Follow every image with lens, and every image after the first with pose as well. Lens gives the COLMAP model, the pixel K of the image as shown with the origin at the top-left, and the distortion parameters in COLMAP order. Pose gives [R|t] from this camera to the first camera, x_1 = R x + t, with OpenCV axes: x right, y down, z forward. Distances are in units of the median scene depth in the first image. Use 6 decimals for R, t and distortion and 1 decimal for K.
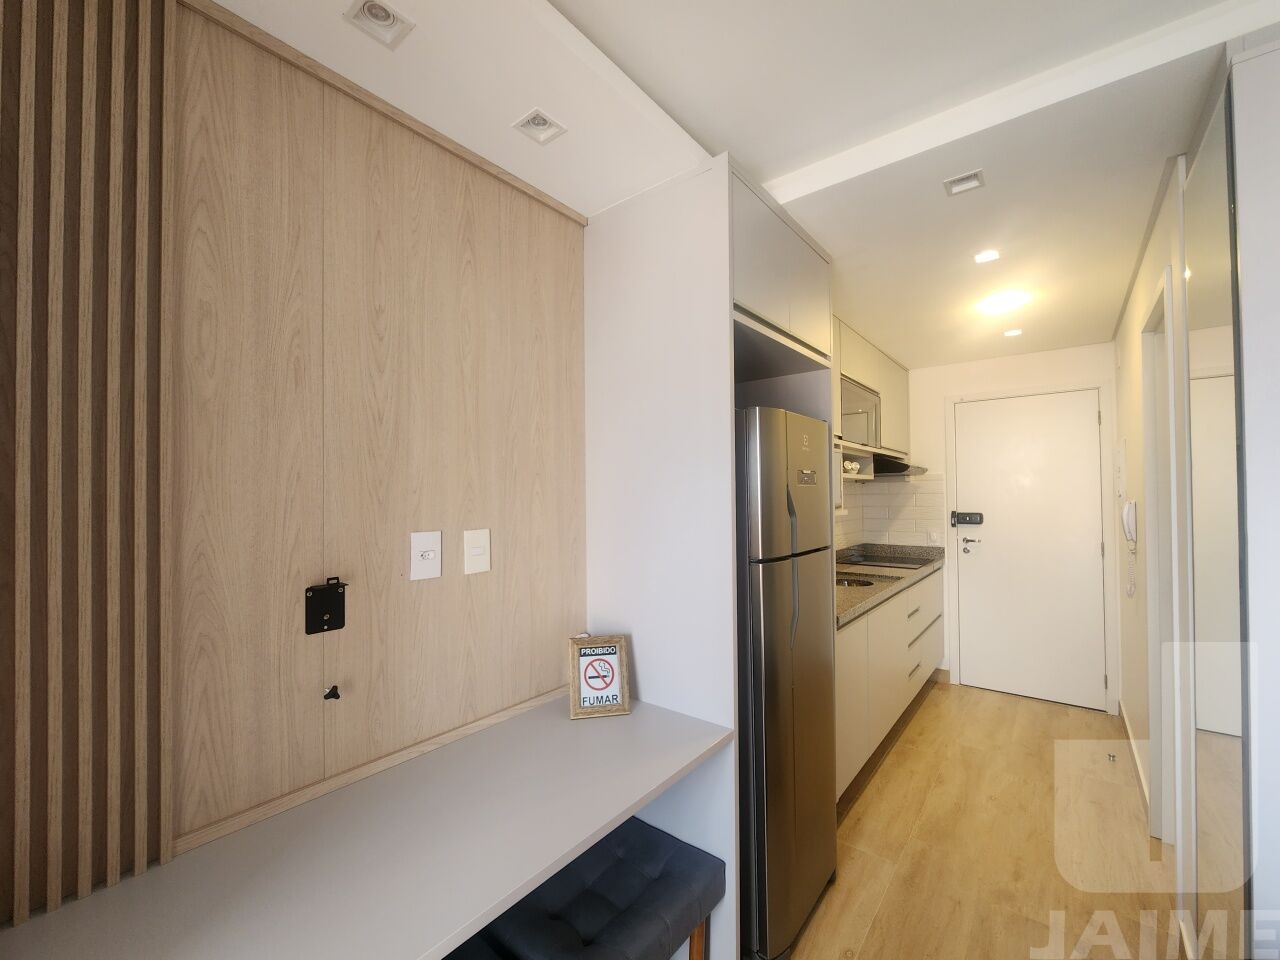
lens RADIAL K [[525.3, 0, 642.8], [0, 525.3, 488.7], [0, 0, 1]] dist [-0.005477, 0.001499]
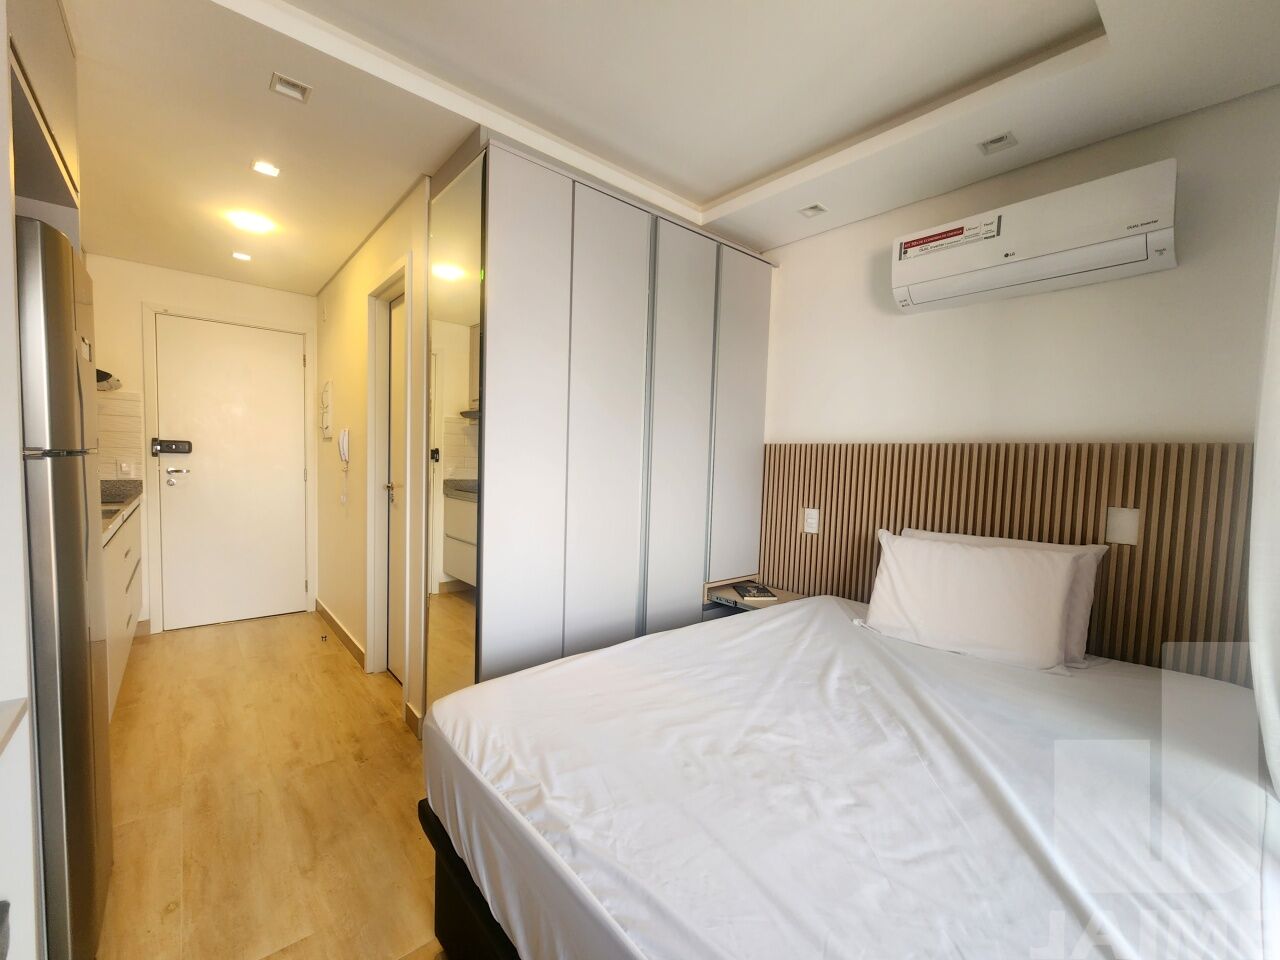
lens RADIAL K [[525.3, 0, 641.7], [0, 525.3, 490.4], [0, 0, 1]] dist [-0.005477, 0.001499]
pose [[0.174253, -0.044661, 0.983688, -0.201868], [-0.044451, 0.997596, 0.053166, 0.074574], [-0.983697, -0.052990, 0.171849, 0.074555]]
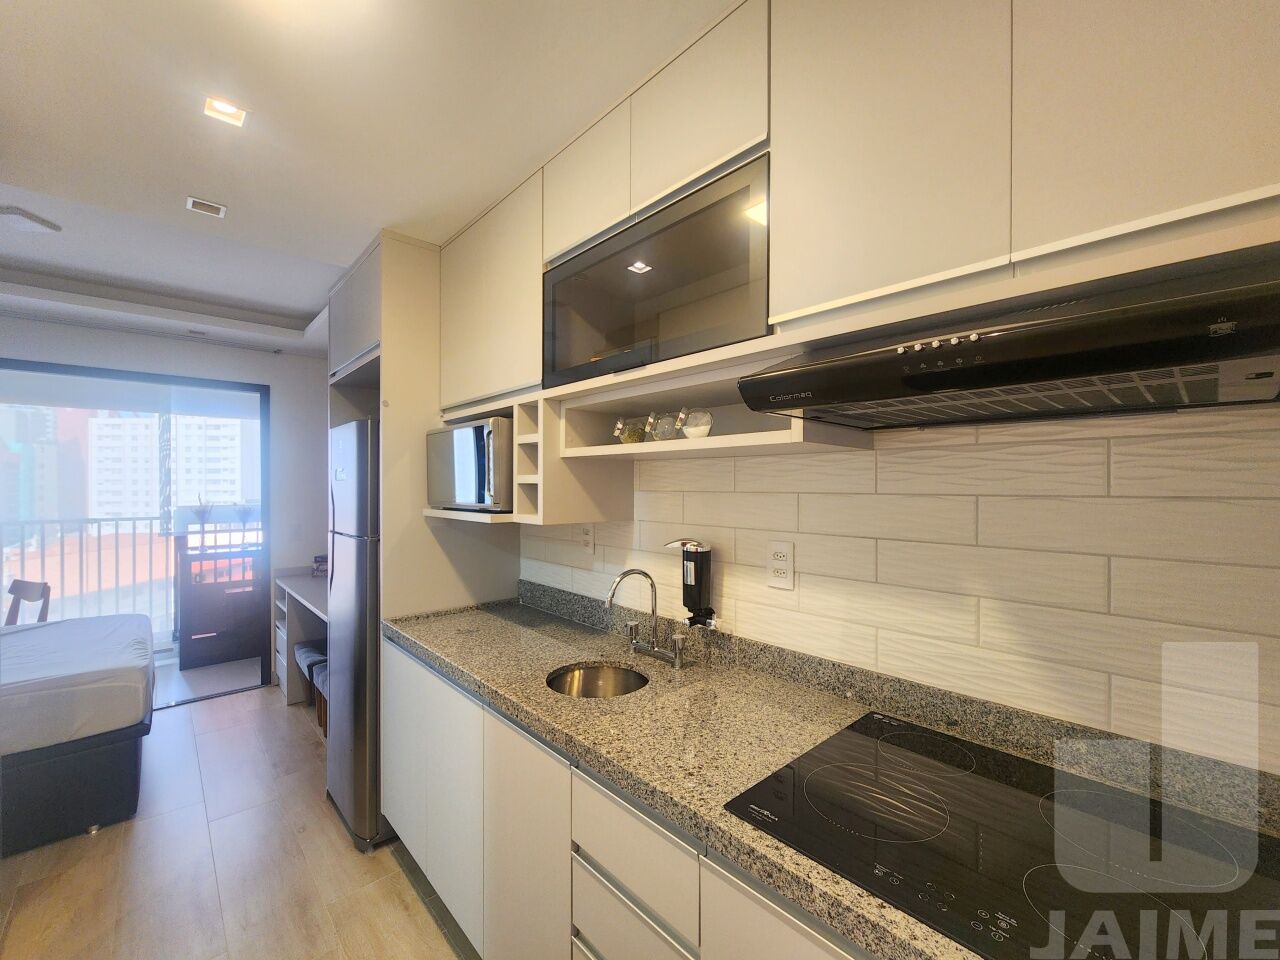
lens RADIAL K [[525.3, 0, 638.0], [0, 525.3, 487.0], [0, 0, 1]] dist [-0.005477, 0.001499]
pose [[-0.147554, 0.015885, -0.988926, 1.048162], [0.012455, 0.999822, 0.014201, 0.000939], [0.988976, -0.010222, -0.147726, 1.369786]]
